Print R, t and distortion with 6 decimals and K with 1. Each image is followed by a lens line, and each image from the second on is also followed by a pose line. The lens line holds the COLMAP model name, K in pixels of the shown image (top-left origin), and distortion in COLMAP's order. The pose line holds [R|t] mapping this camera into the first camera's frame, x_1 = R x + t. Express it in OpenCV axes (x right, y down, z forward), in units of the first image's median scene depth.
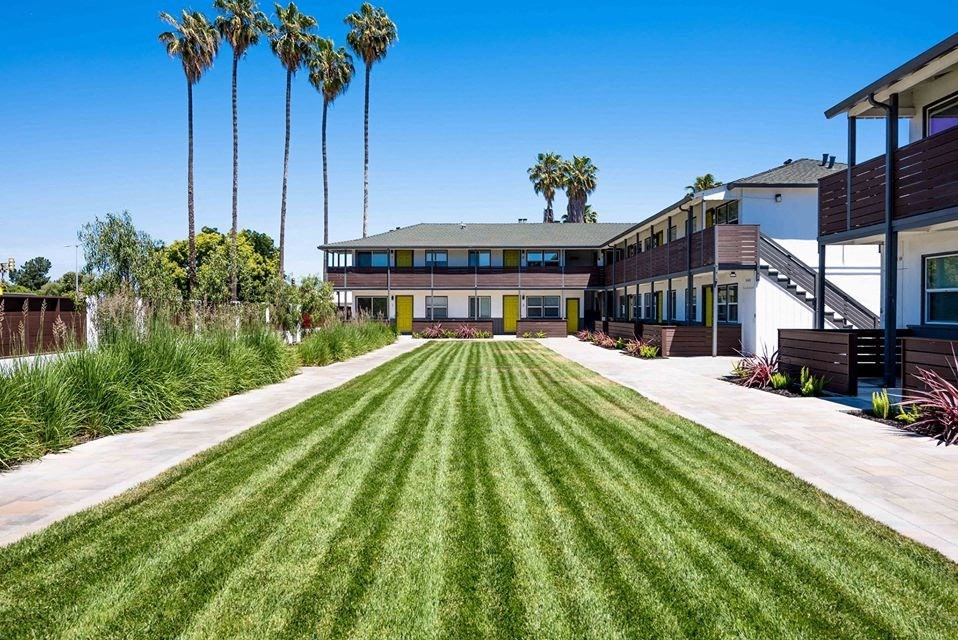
lens RADIAL K [[633.7, 0, 479.0], [0, 633.7, 320.0], [0, 0, 1]] dist [-0.001843, -0.001389]
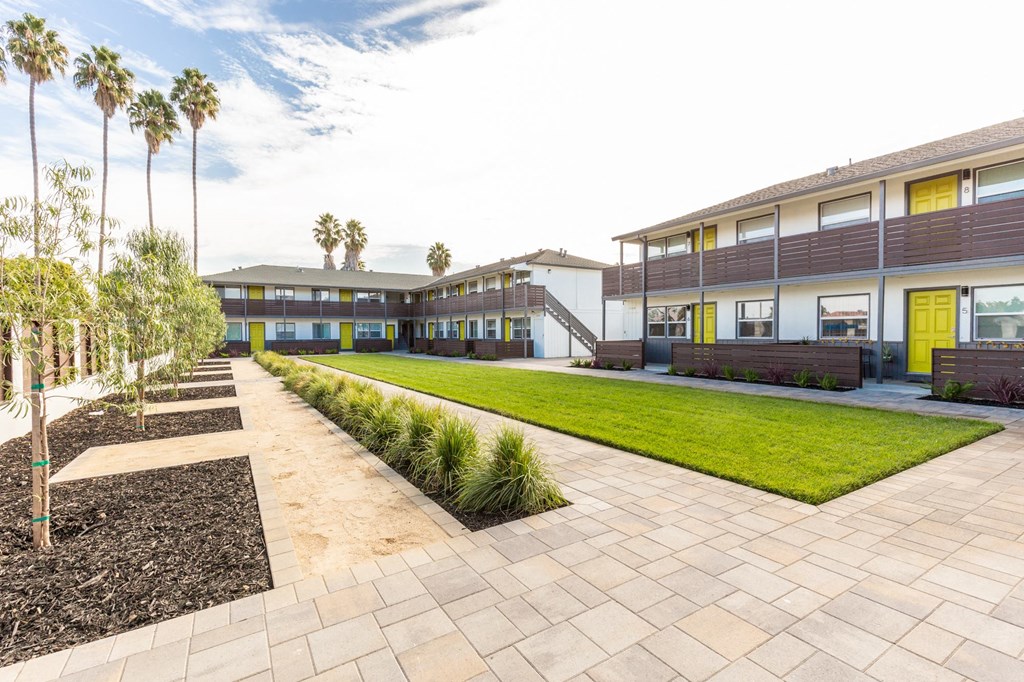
lens RADIAL K [[468.4, 0, 512.0], [0, 468.4, 341.0], [0, 0, 1]] dist [0.001987, -0.011392]
pose [[0.836591, -0.015487, 0.547609, -0.208072], [0.015419, 0.999870, 0.004723, 0.001506], [-0.547611, 0.004493, 0.836721, -0.046860]]
